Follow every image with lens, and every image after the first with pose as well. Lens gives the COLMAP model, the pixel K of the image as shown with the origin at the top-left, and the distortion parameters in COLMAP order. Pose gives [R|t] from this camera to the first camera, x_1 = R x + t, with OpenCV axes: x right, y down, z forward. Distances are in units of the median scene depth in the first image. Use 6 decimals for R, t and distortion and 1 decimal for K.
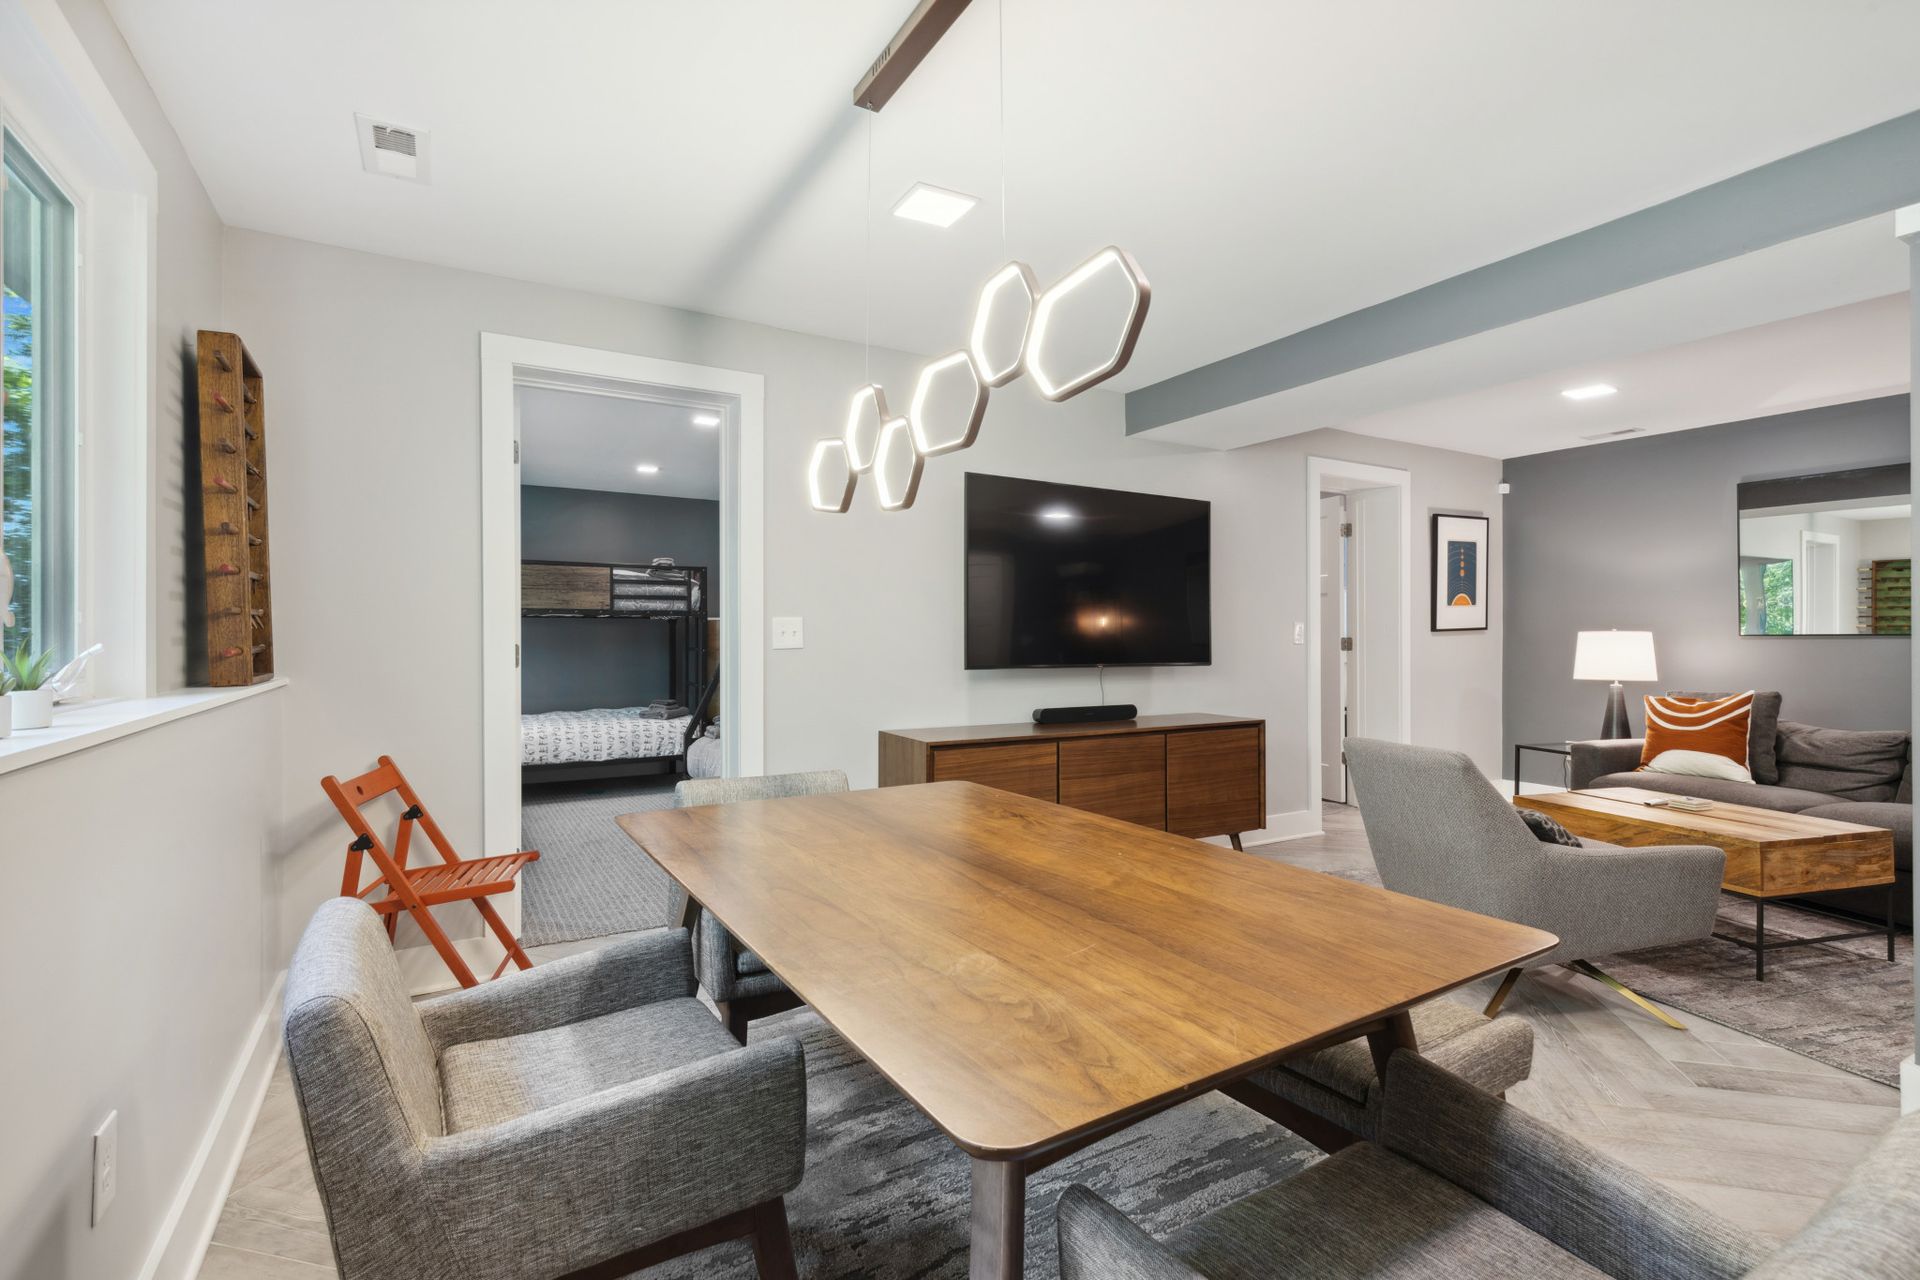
lens RADIAL K [[876.0, 0, 962.4], [0, 876.0, 620.7], [0, 0, 1]] dist [0.003472, 0.000188]
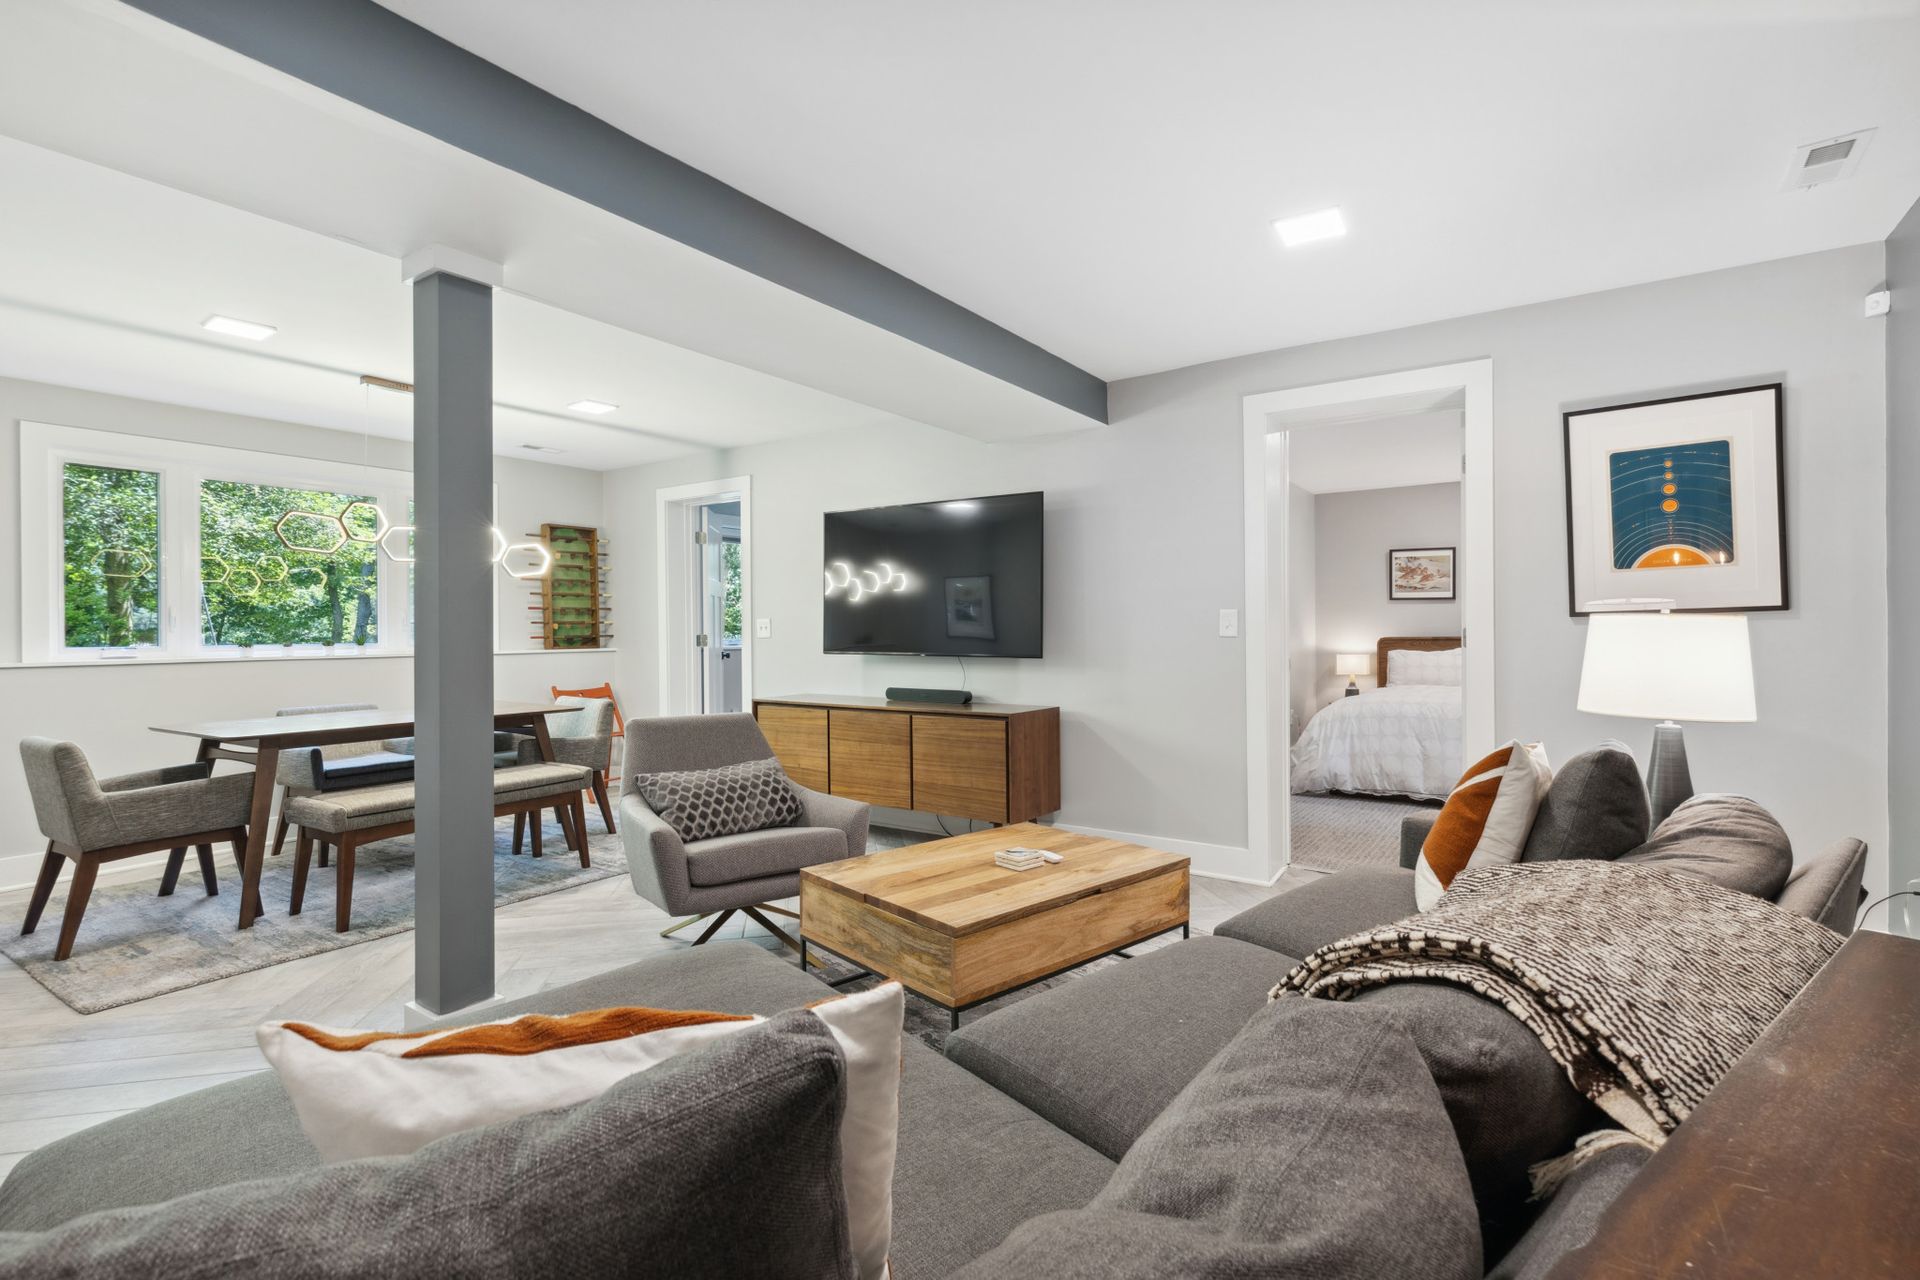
lens RADIAL K [[894.7, 0, 968.8], [0, 894.7, 646.4], [0, 0, 1]] dist [0.004275, 0.000328]
pose [[0.425431, 0.013811, -0.904886, 1.087993], [0.021492, 0.999447, 0.025359, 0.009349], [0.904736, -0.030236, 0.424899, 0.470015]]
